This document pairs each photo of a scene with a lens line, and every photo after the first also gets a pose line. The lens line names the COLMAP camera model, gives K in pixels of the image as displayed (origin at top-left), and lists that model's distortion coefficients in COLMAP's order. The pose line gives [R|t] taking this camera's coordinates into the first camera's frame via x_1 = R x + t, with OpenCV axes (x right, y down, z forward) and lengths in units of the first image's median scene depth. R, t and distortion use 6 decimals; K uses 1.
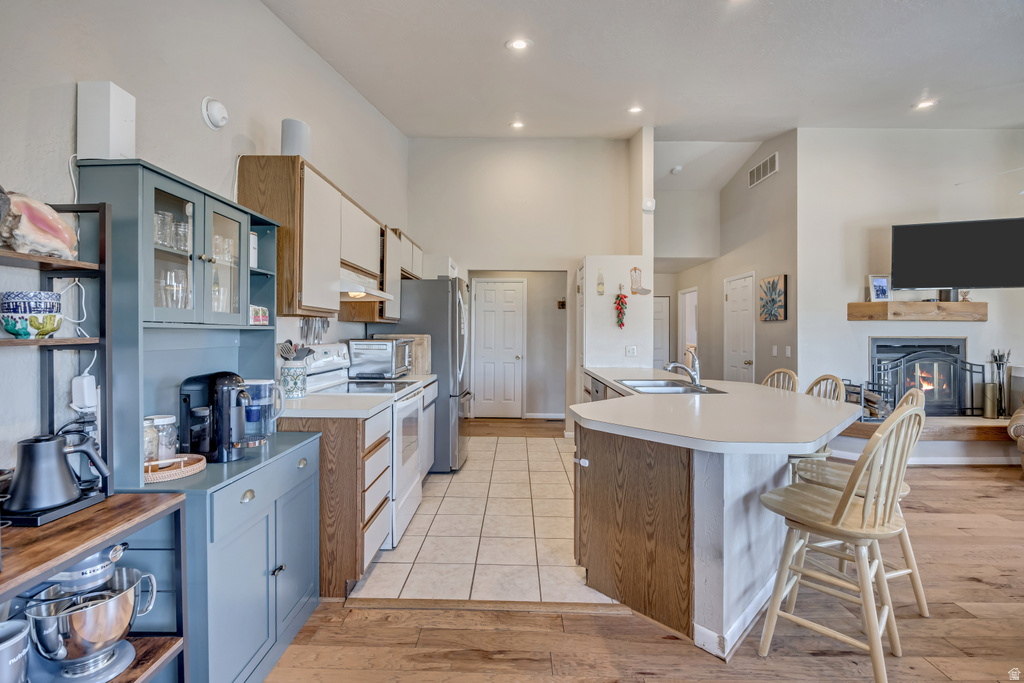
lens RADIAL K [[451.3, 0, 507.5], [0, 451.3, 332.9], [0, 0, 1]] dist [-0.016279, 0.000811]
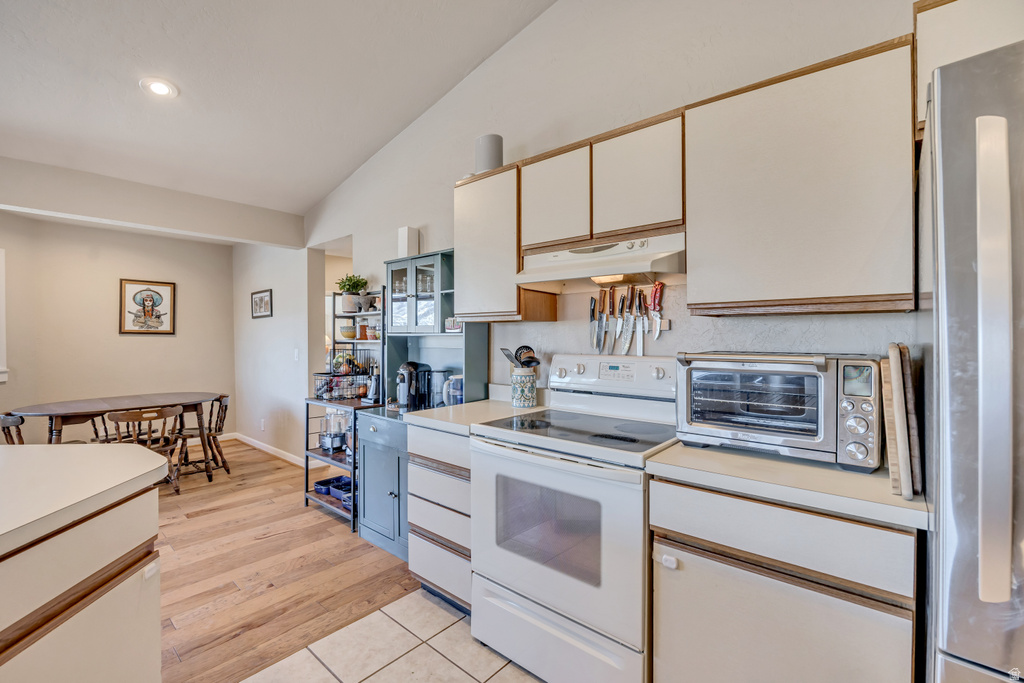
lens RADIAL K [[445.9, 0, 509.9], [0, 445.9, 338.3], [0, 0, 1]] dist [-0.014879, -0.000033]
pose [[-0.643212, -0.004487, -0.765675, 0.147220], [-0.004359, 0.999988, -0.002198, 0.000769], [0.765676, 0.001924, -0.643224, 0.859495]]
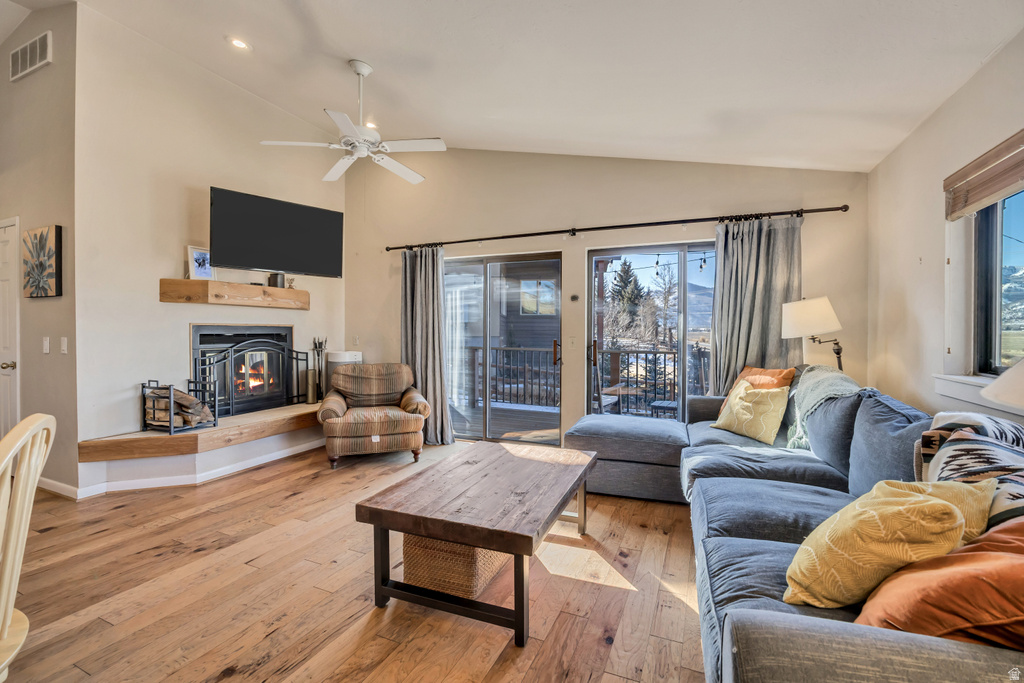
lens RADIAL K [[445.9, 0, 509.9], [0, 445.9, 338.3], [0, 0, 1]] dist [-0.014879, -0.000033]
pose [[0.379839, -0.017013, 0.924896, 0.316679], [-0.004262, 0.999788, 0.020141, 0.017737], [-0.925043, -0.011593, 0.379686, 0.182833]]
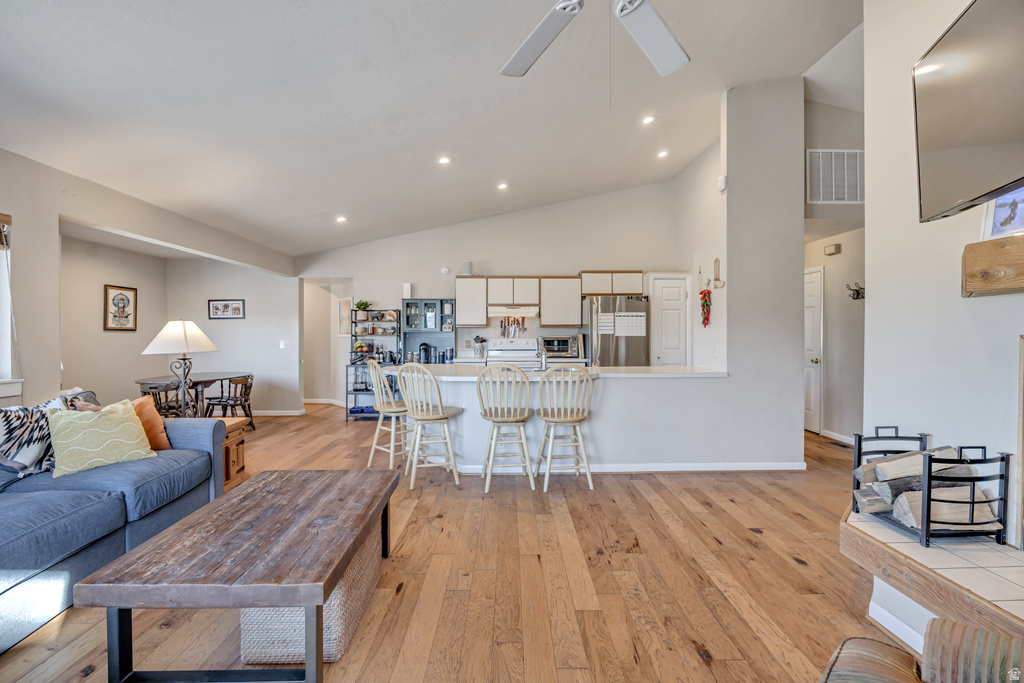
lens RADIAL K [[445.9, 0, 509.9], [0, 445.9, 338.3], [0, 0, 1]] dist [-0.014879, -0.000033]
pose [[0.027219, 0.001687, -0.999628, 1.228752], [0.001044, 0.999998, 0.001716, 0.013760], [0.999629, -0.001091, 0.027217, 0.603775]]
